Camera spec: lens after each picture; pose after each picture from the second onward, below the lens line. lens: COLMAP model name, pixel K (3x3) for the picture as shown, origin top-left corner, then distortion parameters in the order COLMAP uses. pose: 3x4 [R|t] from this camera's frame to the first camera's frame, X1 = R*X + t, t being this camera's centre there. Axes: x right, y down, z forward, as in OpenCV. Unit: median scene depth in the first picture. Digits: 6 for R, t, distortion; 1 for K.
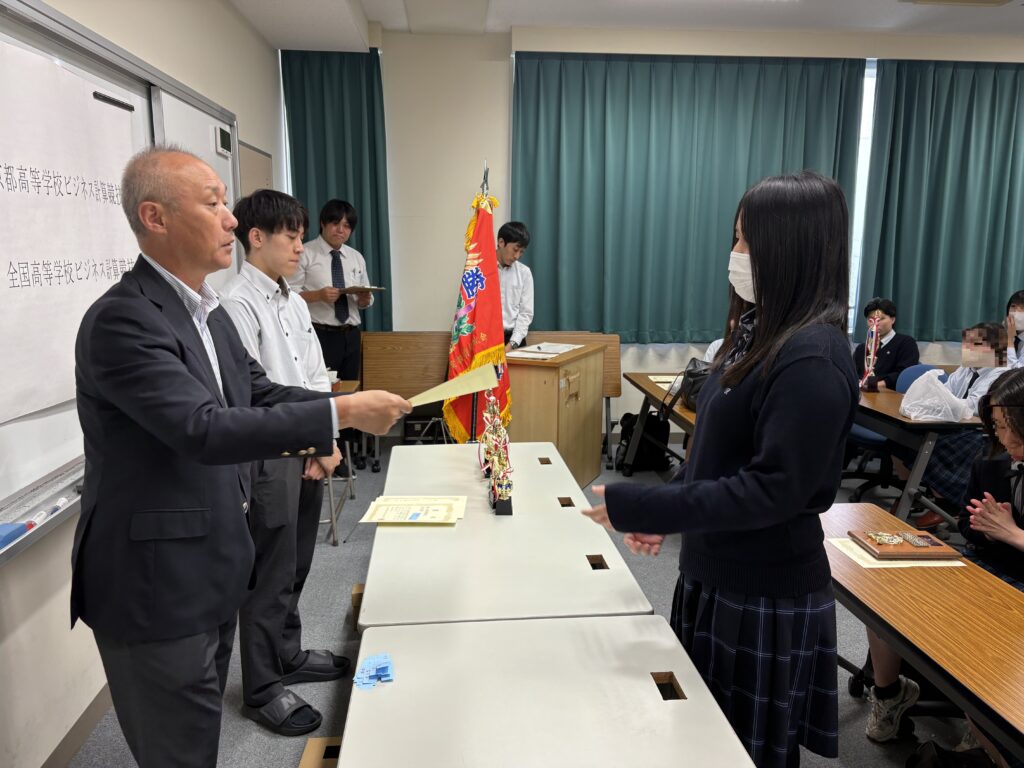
lens RADIAL K [[785.6, 0, 517.4], [0, 785.6, 385.2], [0, 0, 1]] dist [0.053660, -0.064519]
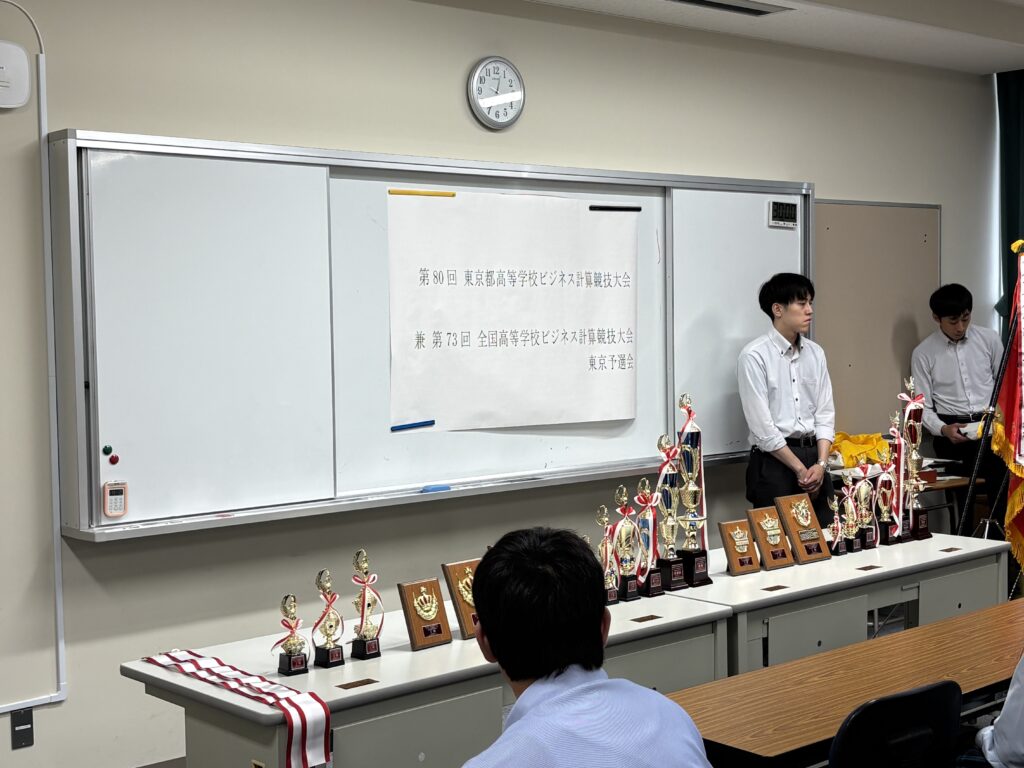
lens RADIAL K [[1443.9, 0, 510.8], [0, 1443.9, 384.0], [0, 0, 1]] dist [0.074002, 0.000000]
pose [[0.587382, 0.020042, -0.809061, 0.914538], [-0.119938, 0.990810, -0.062532, 0.065866], [0.800373, 0.133768, 0.584388, -0.332854]]
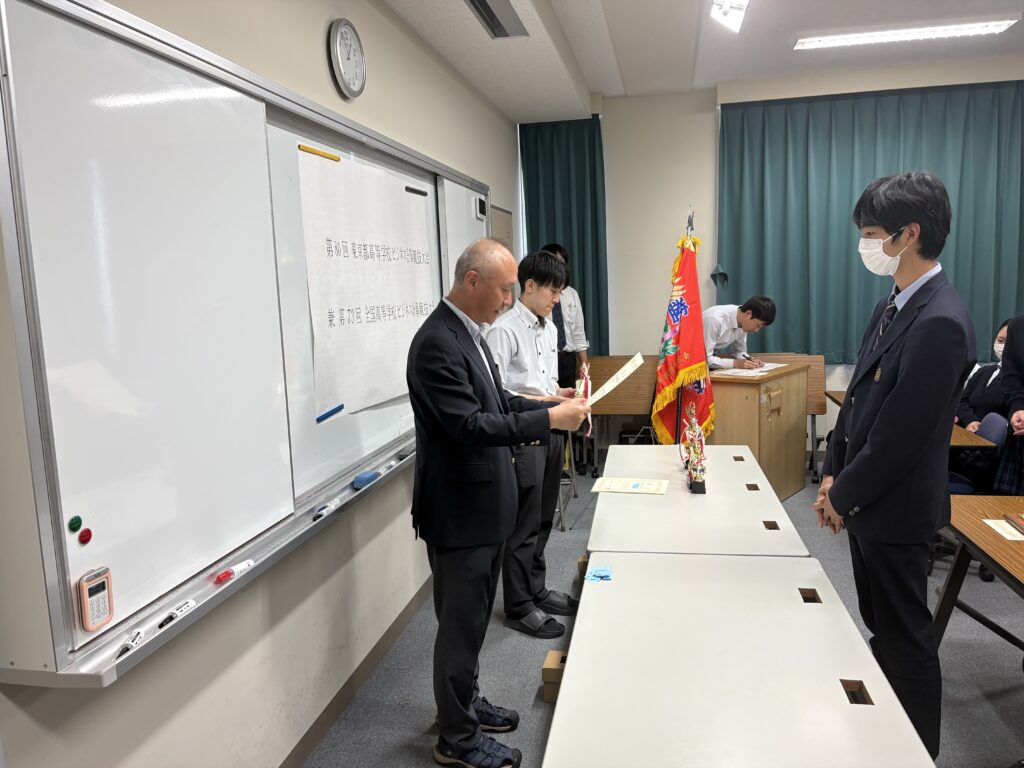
lens RADIAL K [[785.6, 0, 508.4], [0, 785.6, 381.3], [0, 0, 1]] dist [0.053660, -0.064519]
pose [[0.960063, -0.004265, -0.279751, 0.030241], [-0.007967, 0.999062, -0.042575, 0.028636], [0.279670, 0.043104, 0.959128, -0.204416]]
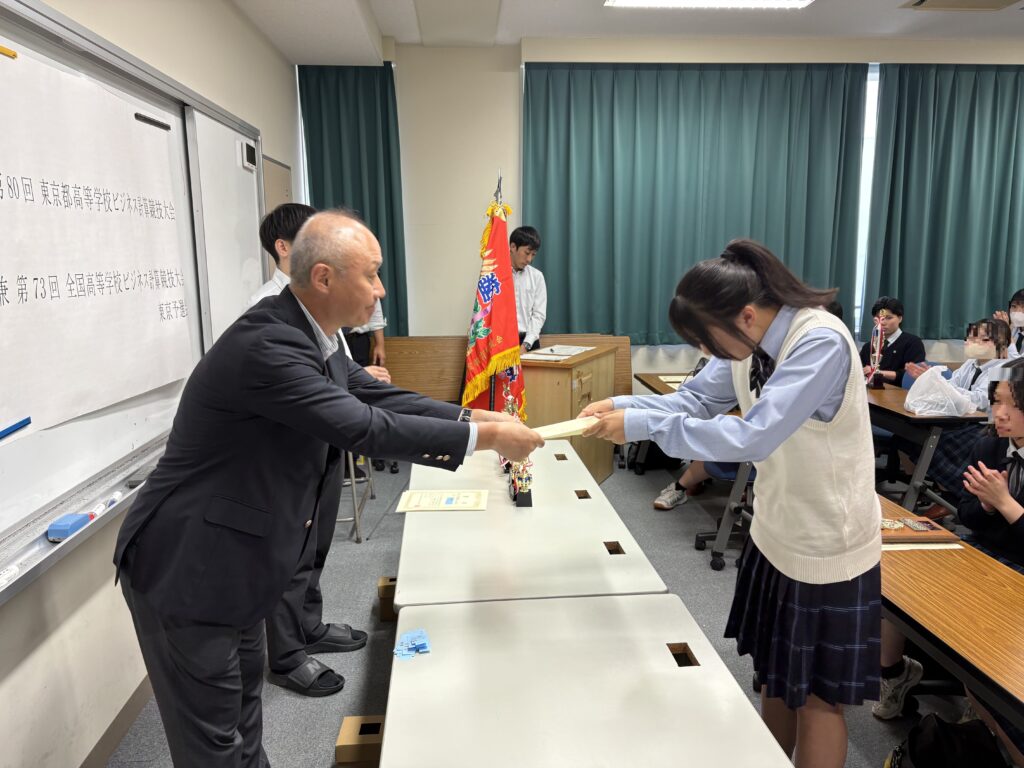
lens RADIAL K [[785.6, 0, 515.9], [0, 785.6, 386.6], [0, 0, 1]] dist [0.053660, -0.064519]
pose [[0.999841, -0.011931, -0.013285, -0.008408], [0.011871, 0.999919, -0.004596, 0.005696], [0.013339, 0.004438, 0.999901, -0.038297]]
